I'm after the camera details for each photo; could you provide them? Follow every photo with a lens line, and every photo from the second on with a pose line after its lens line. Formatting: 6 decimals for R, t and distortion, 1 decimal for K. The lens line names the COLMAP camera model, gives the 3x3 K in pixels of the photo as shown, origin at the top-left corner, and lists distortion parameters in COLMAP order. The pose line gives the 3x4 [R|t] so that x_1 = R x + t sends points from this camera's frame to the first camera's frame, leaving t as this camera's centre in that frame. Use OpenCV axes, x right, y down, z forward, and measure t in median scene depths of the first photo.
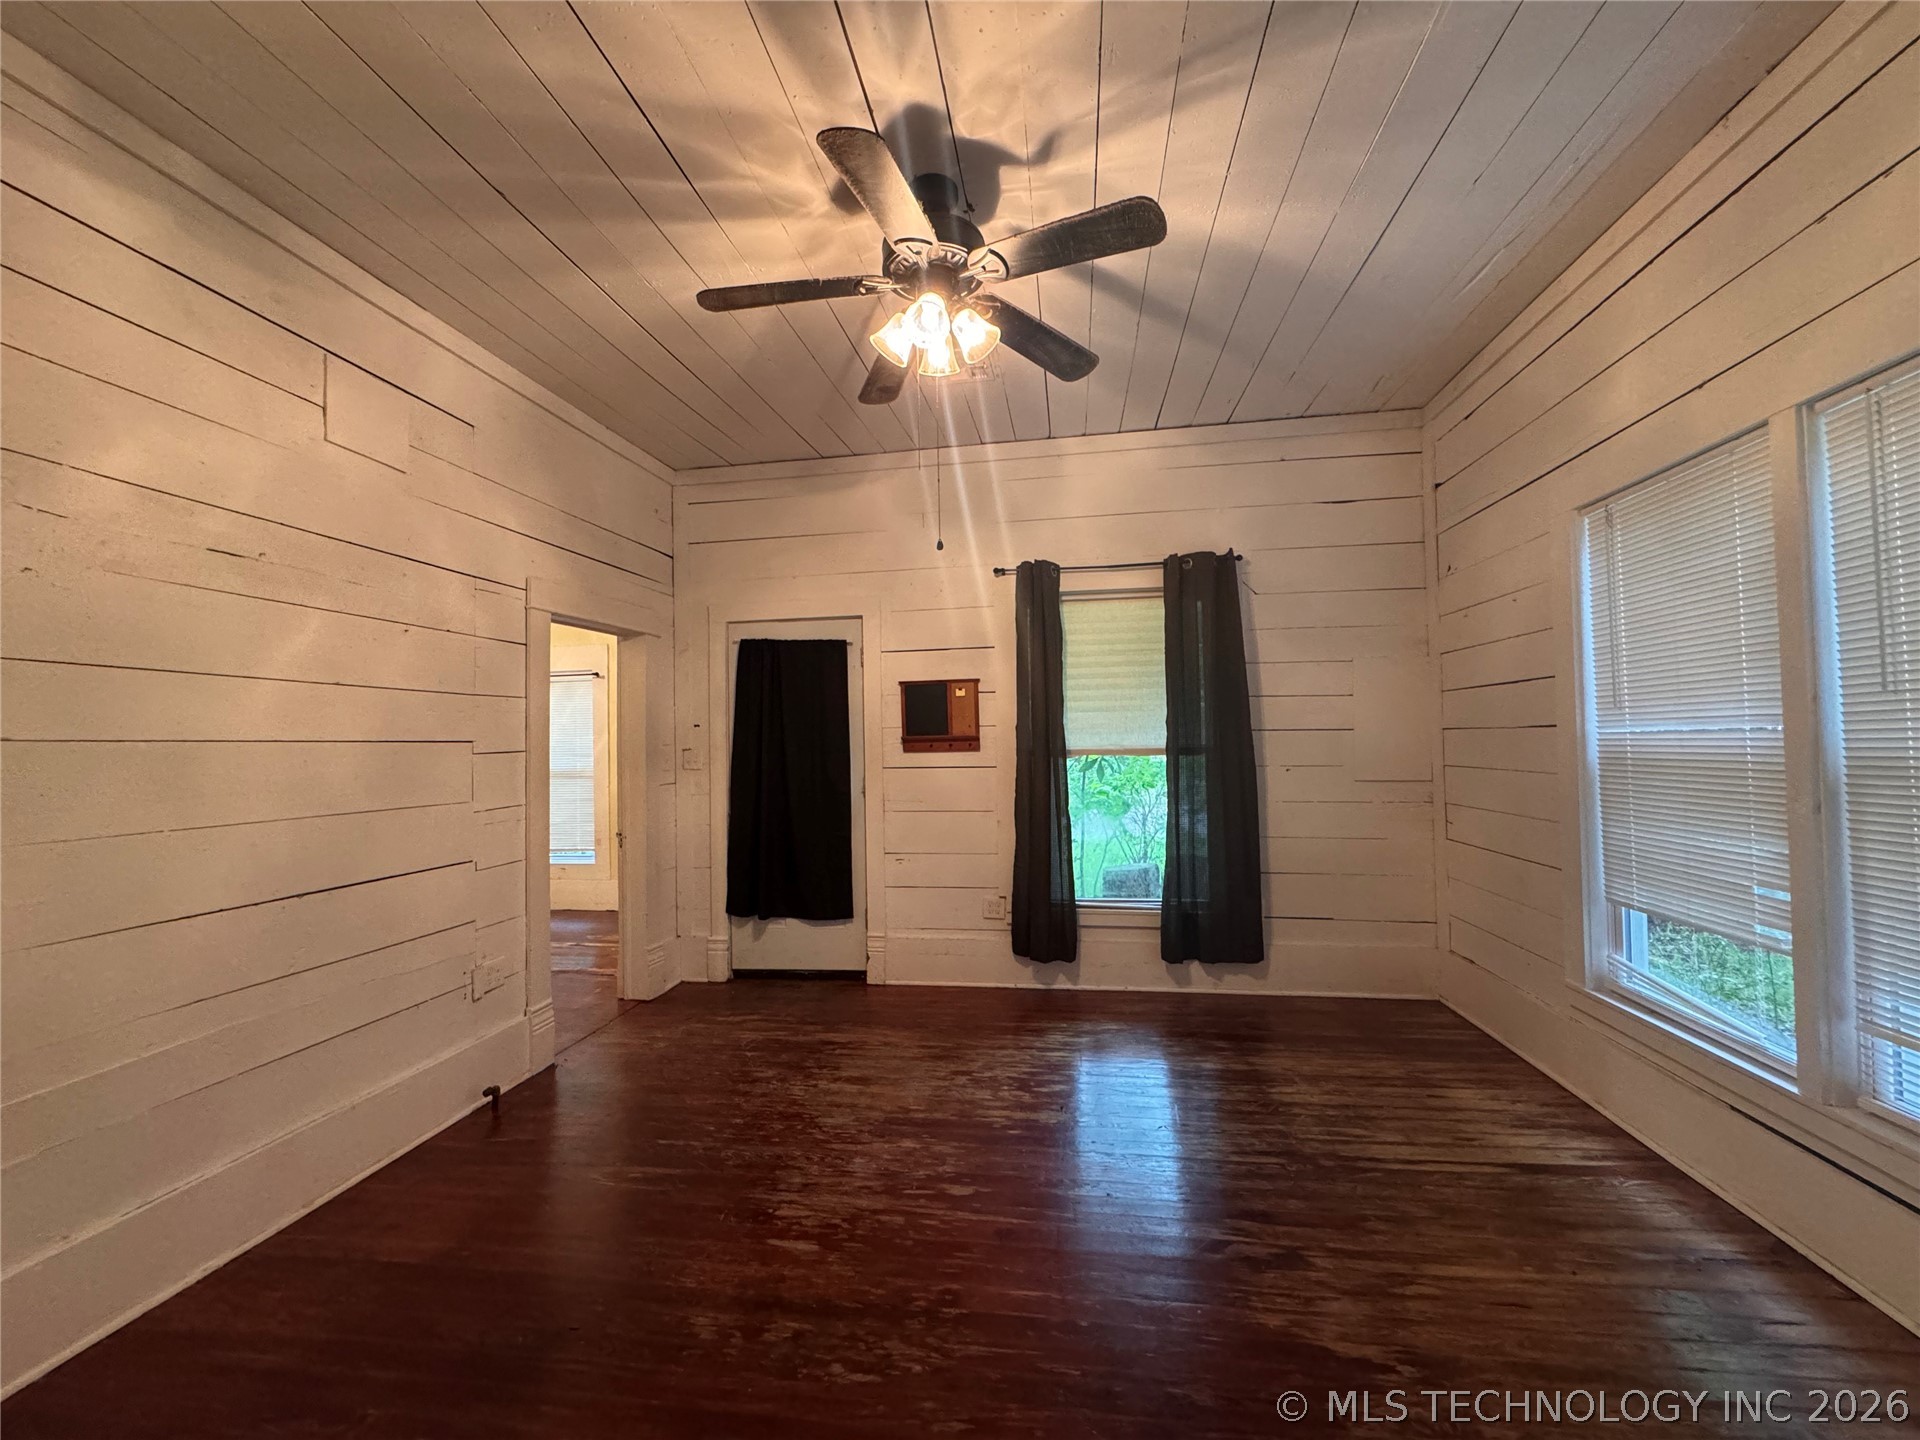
lens RADIAL K [[765.8, 0, 958.0], [0, 765.8, 717.9], [0, 0, 1]] dist [-0.000710, 0.000199]
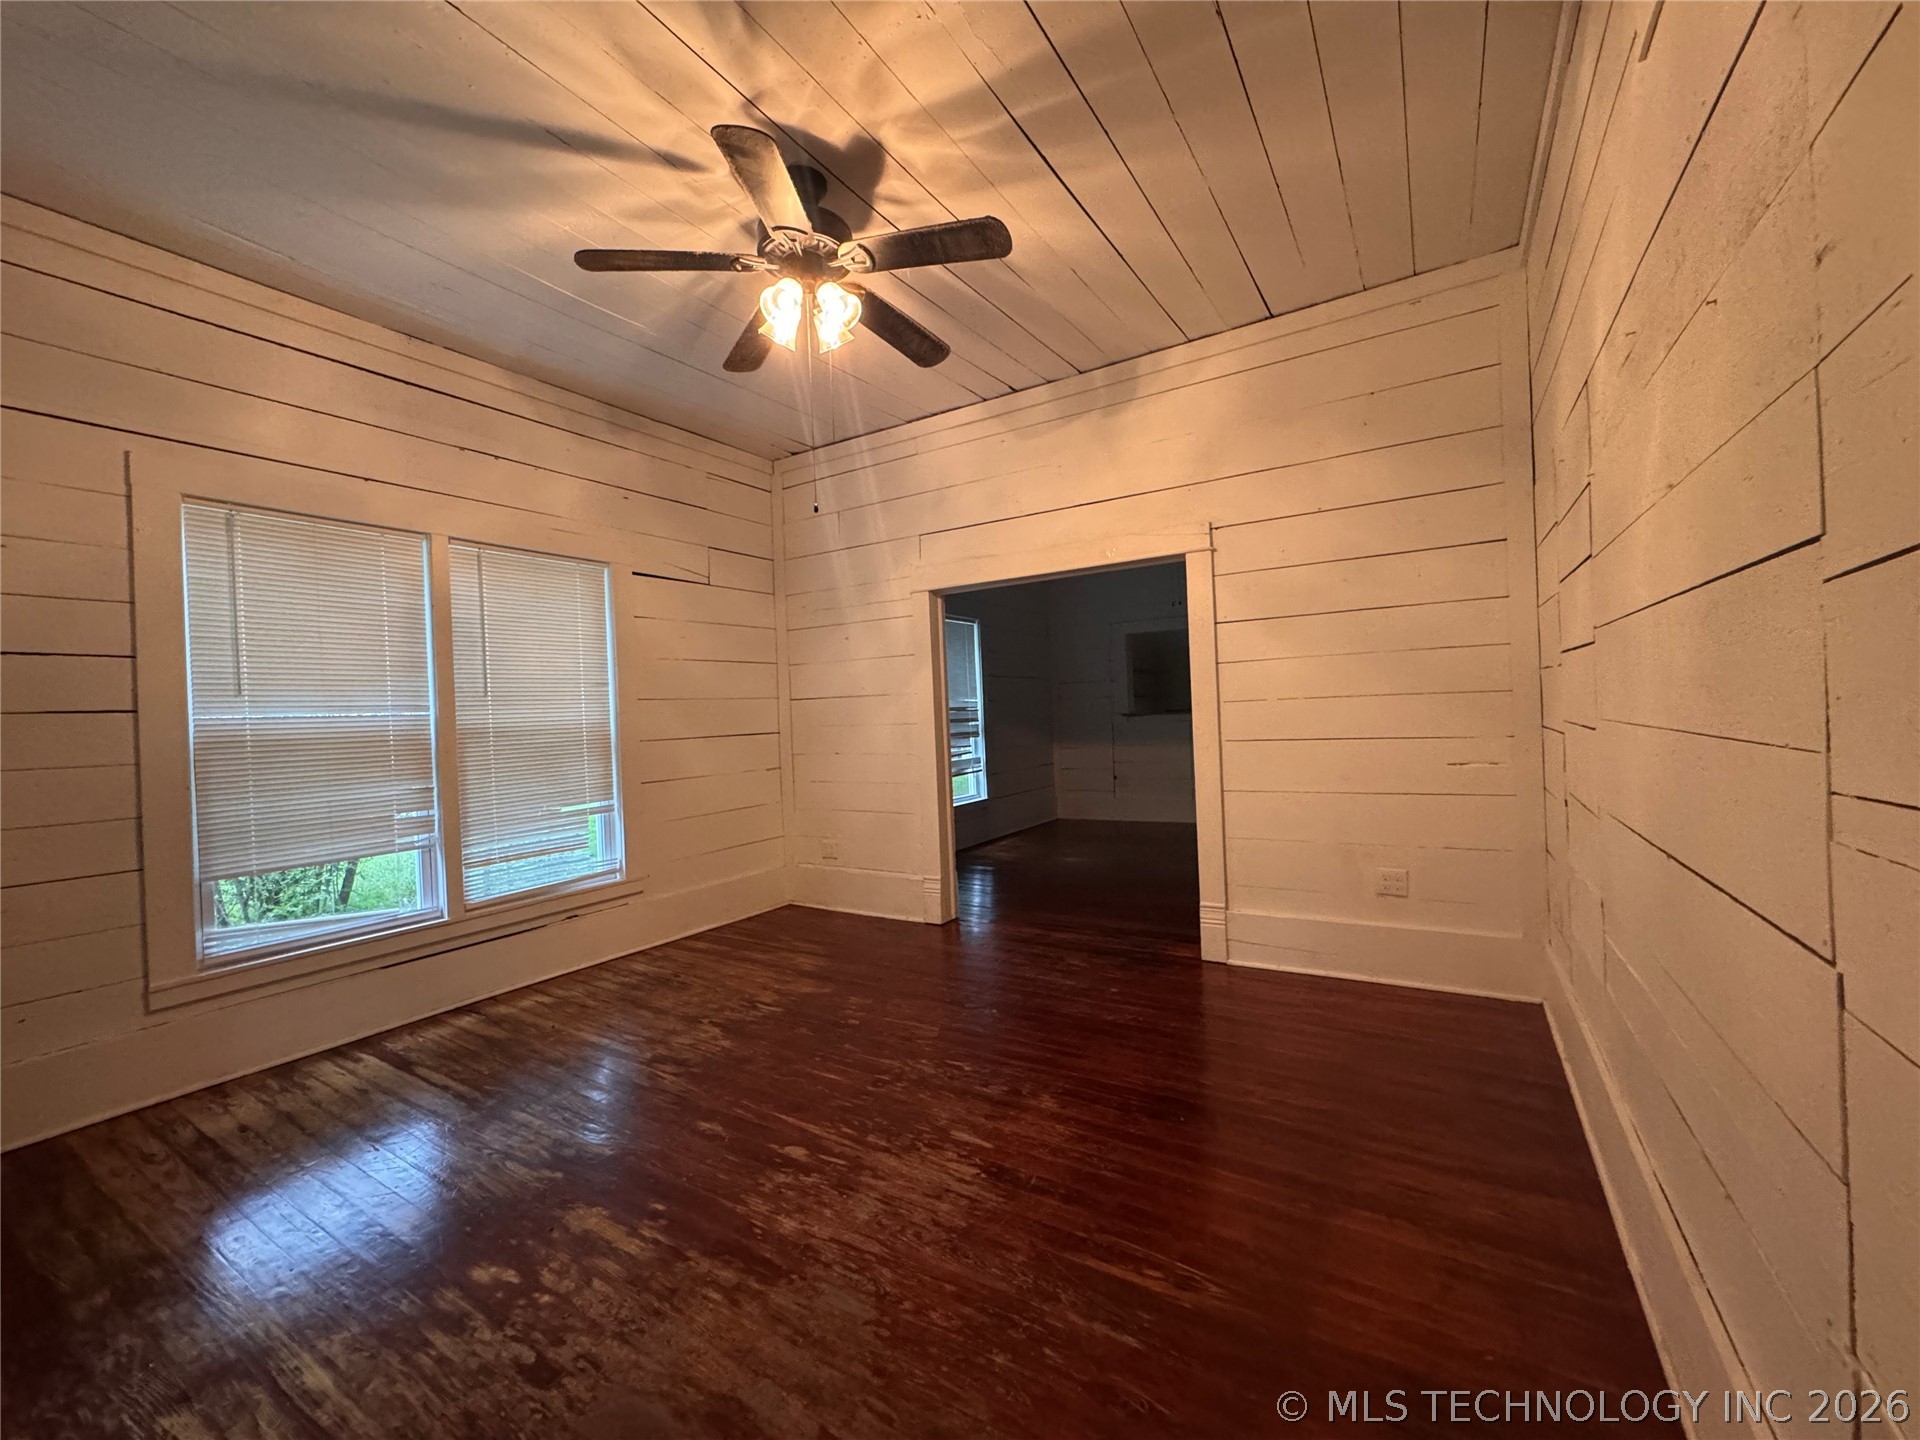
lens RADIAL K [[763.2, 0, 965.5], [0, 763.2, 721.8], [0, 0, 1]] dist [-0.001755, 0.000078]
pose [[-0.919380, 0.054085, 0.389635, -0.575891], [0.046470, 0.998500, -0.028951, 0.115027], [-0.390617, -0.008511, -0.920514, 1.747477]]
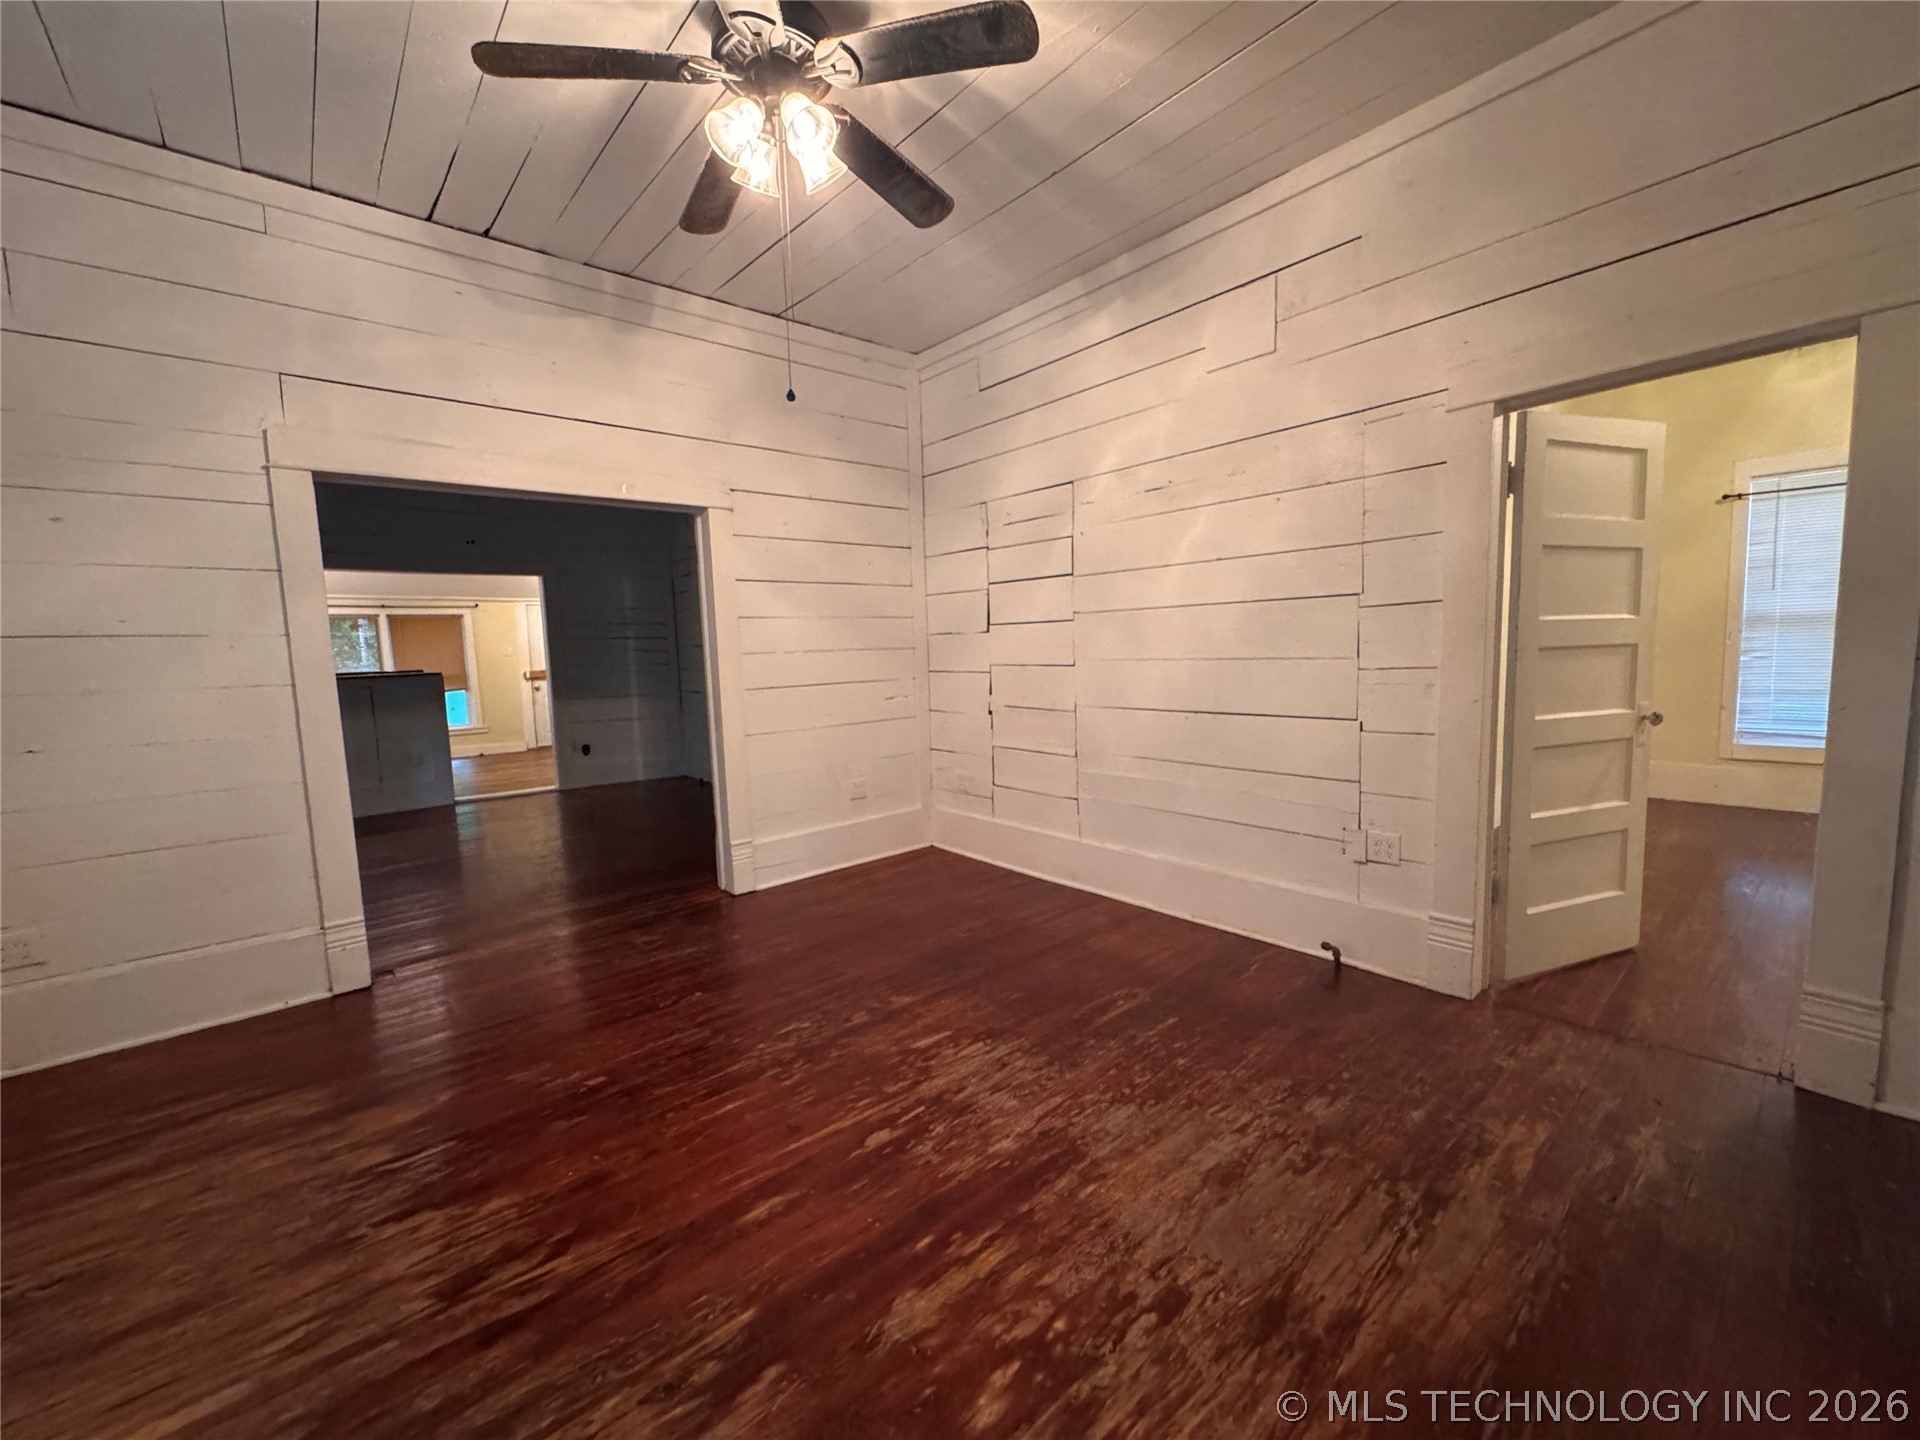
lens RADIAL K [[765.8, 0, 958.0], [0, 765.8, 717.9], [0, 0, 1]] dist [-0.000710, 0.000199]
pose [[-0.646483, 0.114760, -0.754248, 0.522066], [0.072120, 0.993388, 0.089329, 0.078674], [0.759512, 0.003354, -0.650485, 1.575466]]
